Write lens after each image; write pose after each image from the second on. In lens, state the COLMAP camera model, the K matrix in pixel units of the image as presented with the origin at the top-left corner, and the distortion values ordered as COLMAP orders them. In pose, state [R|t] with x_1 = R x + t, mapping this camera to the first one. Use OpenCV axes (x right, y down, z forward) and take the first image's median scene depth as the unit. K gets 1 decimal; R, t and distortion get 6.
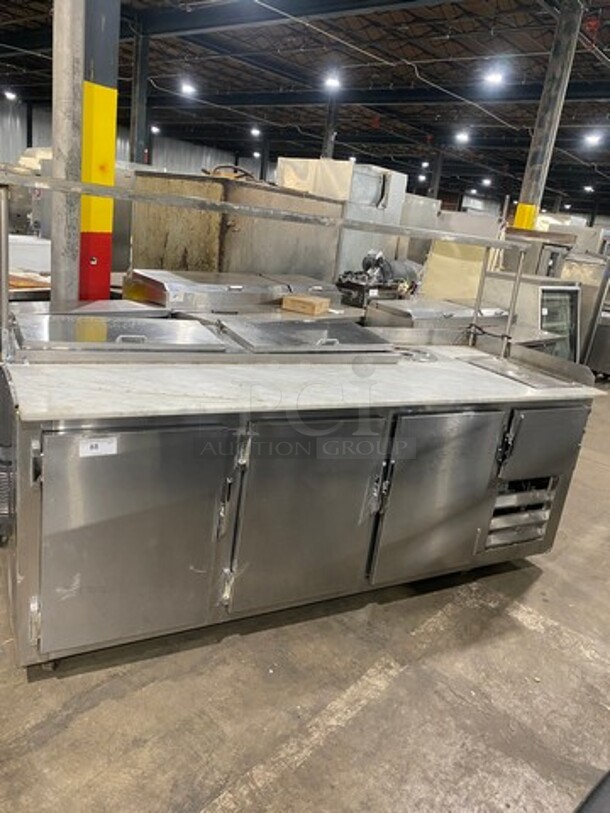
lens RADIAL K [[616.6, 0, 306.9], [0, 616.6, 398.7], [0, 0, 1]] dist [0.014048, -0.023081]
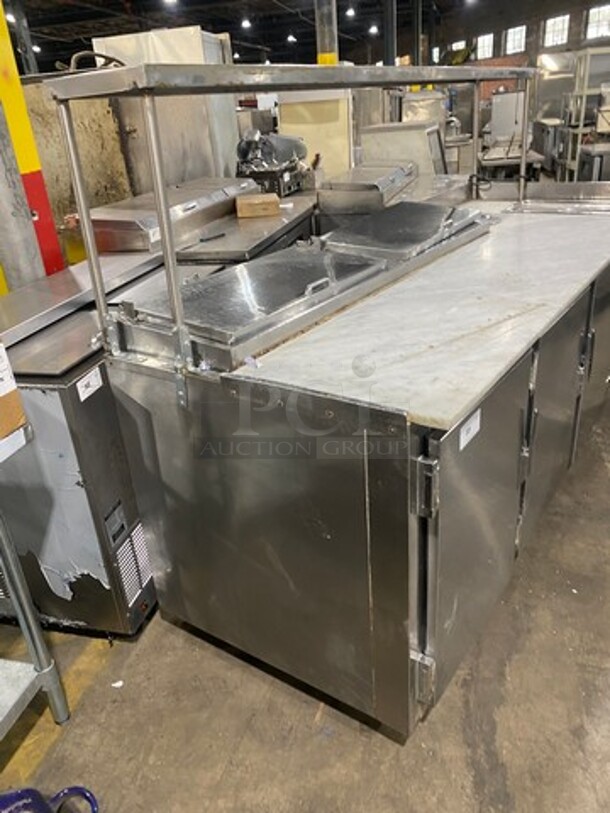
lens RADIAL K [[616.6, 0, 324.8], [0, 616.6, 389.5], [0, 0, 1]] dist [0.014048, -0.023081]
pose [[0.873131, -0.357027, 0.331926, -0.401187], [0.300411, 0.930308, 0.210430, -0.095995], [-0.383922, -0.084018, 0.919535, 0.228523]]
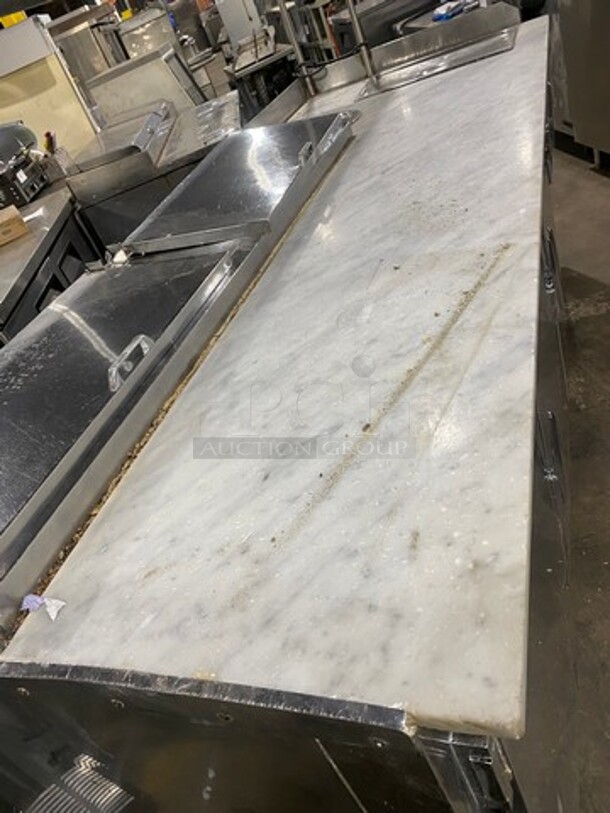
lens RADIAL K [[616.6, 0, 298.8], [0, 616.6, 403.1], [0, 0, 1]] dist [0.014048, -0.023081]
pose [[0.573978, -0.713108, 0.402525, -0.276036], [0.603546, 0.700626, 0.380598, -0.117224], [-0.553427, 0.024488, 0.832538, 0.438040]]
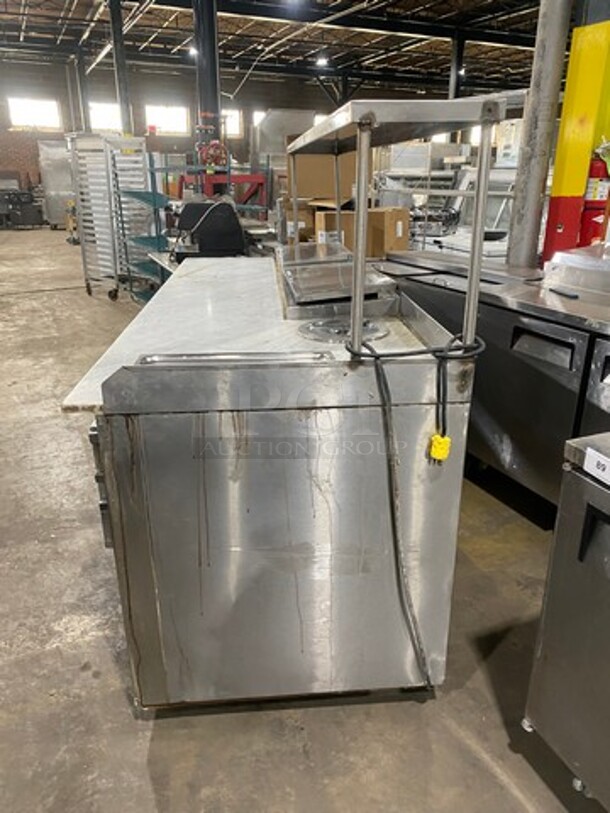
lens RADIAL K [[616.6, 0, 308.5], [0, 616.6, 405.4], [0, 0, 1]] dist [0.014048, -0.023081]
pose [[-0.406892, 0.199664, -0.891388, 0.751582], [-0.308874, 0.888271, 0.339958, -0.205463], [0.859672, 0.413653, -0.299759, 1.173171]]
